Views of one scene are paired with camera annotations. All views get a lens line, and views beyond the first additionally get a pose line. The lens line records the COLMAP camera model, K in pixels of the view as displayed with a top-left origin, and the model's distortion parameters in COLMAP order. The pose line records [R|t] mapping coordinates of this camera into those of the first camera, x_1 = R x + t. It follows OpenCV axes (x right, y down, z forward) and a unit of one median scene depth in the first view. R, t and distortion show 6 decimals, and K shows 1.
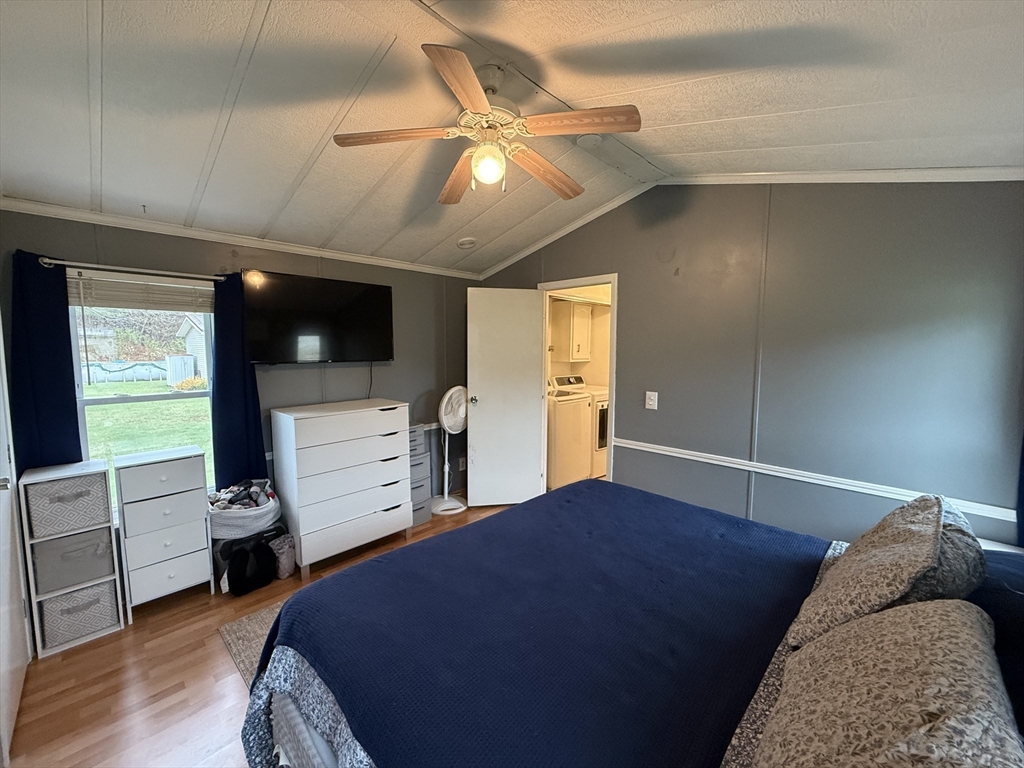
lens RADIAL K [[406.6, 0, 510.1], [0, 406.6, 381.4], [0, 0, 1]] dist [0.001419, 0.000197]
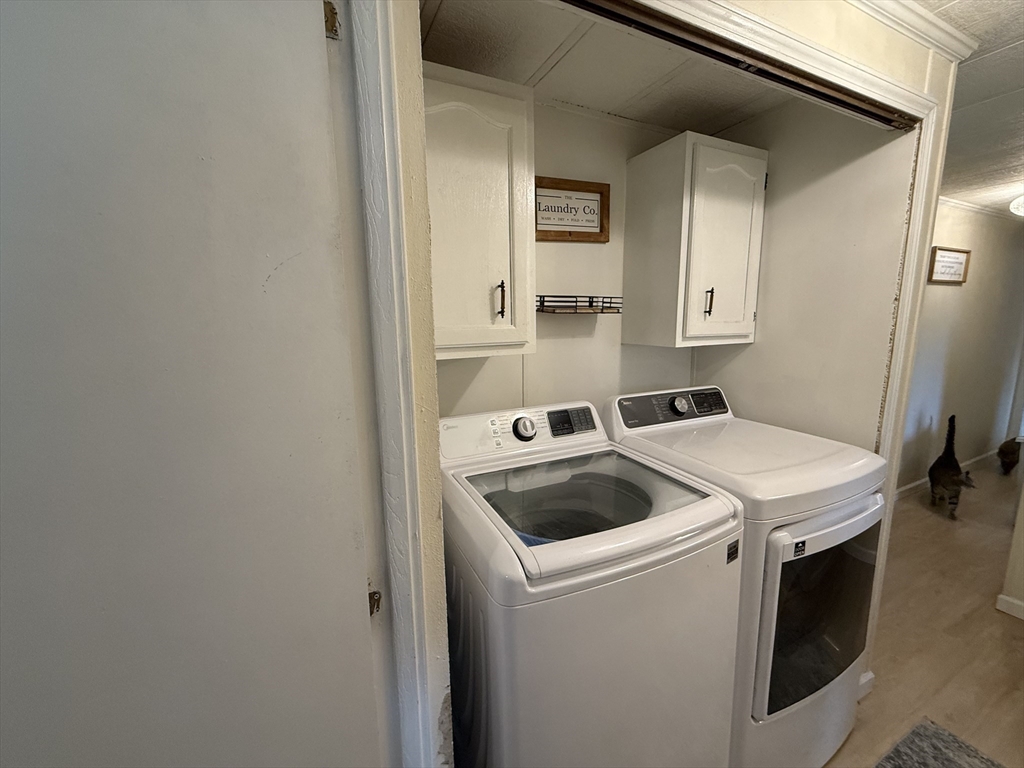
lens RADIAL K [[406.6, 0, 510.1], [0, 406.6, 381.4], [0, 0, 1]] dist [0.001419, 0.000197]
pose [[0.937153, 0.035688, -0.347089, 0.137276], [-0.010729, 0.997232, 0.073570, -0.043735], [0.348754, -0.065222, 0.934942, 0.669469]]
